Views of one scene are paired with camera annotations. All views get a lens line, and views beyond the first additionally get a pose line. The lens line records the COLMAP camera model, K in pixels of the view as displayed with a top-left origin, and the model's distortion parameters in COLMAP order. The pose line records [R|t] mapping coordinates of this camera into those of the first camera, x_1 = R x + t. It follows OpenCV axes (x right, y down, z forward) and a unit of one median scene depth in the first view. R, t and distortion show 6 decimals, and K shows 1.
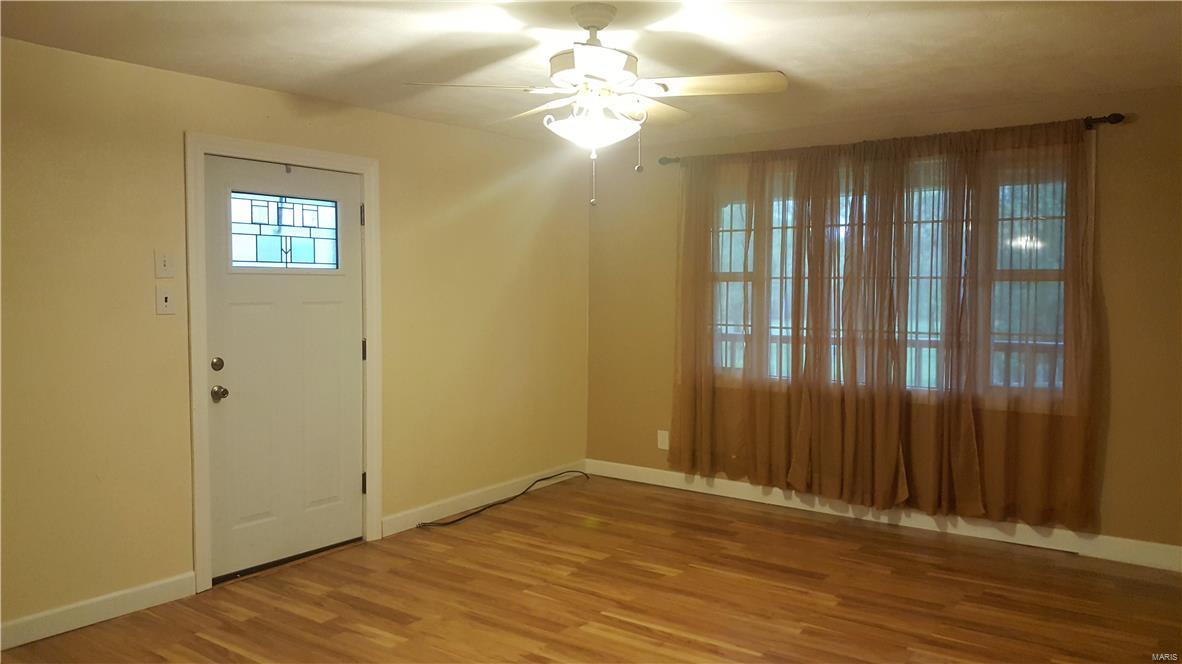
lens RADIAL K [[883.6, 0, 591.9], [0, 883.6, 319.5], [0, 0, 1]] dist [0.149507, -0.346302]
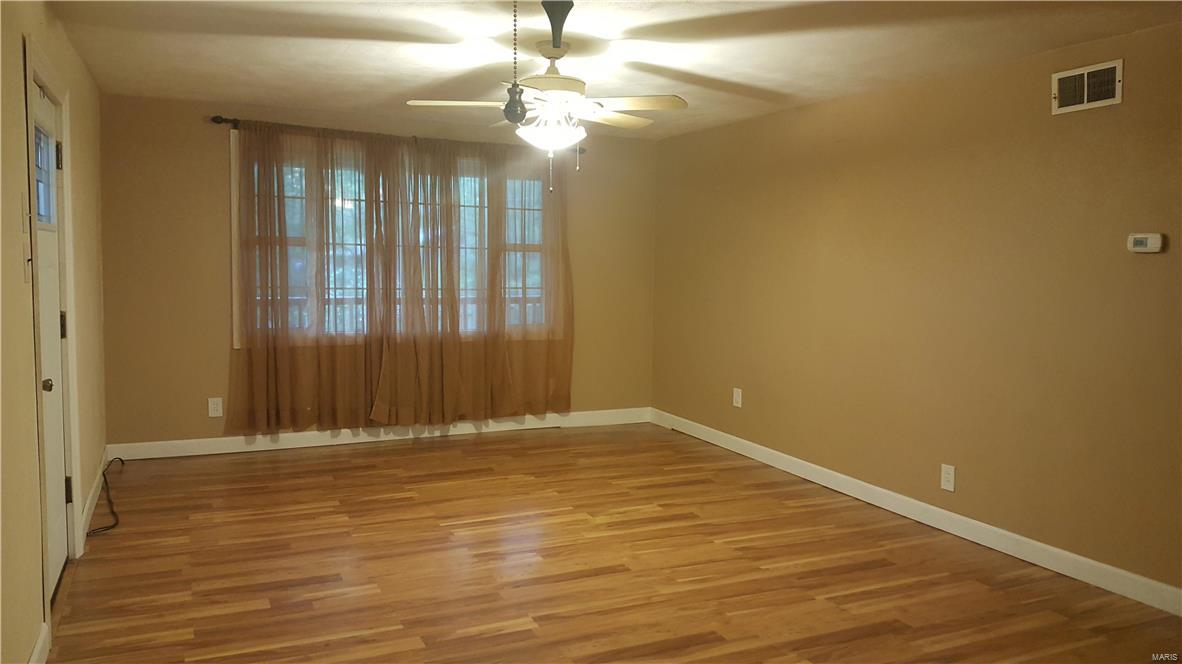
lens RADIAL K [[883.6, 0, 591.9], [0, 883.6, 319.5], [0, 0, 1]] dist [0.149507, -0.346302]
pose [[0.480693, -0.056704, 0.875054, -0.714126], [0.024420, 0.998386, 0.051281, -0.003153], [-0.876549, -0.003281, 0.481302, 0.189669]]
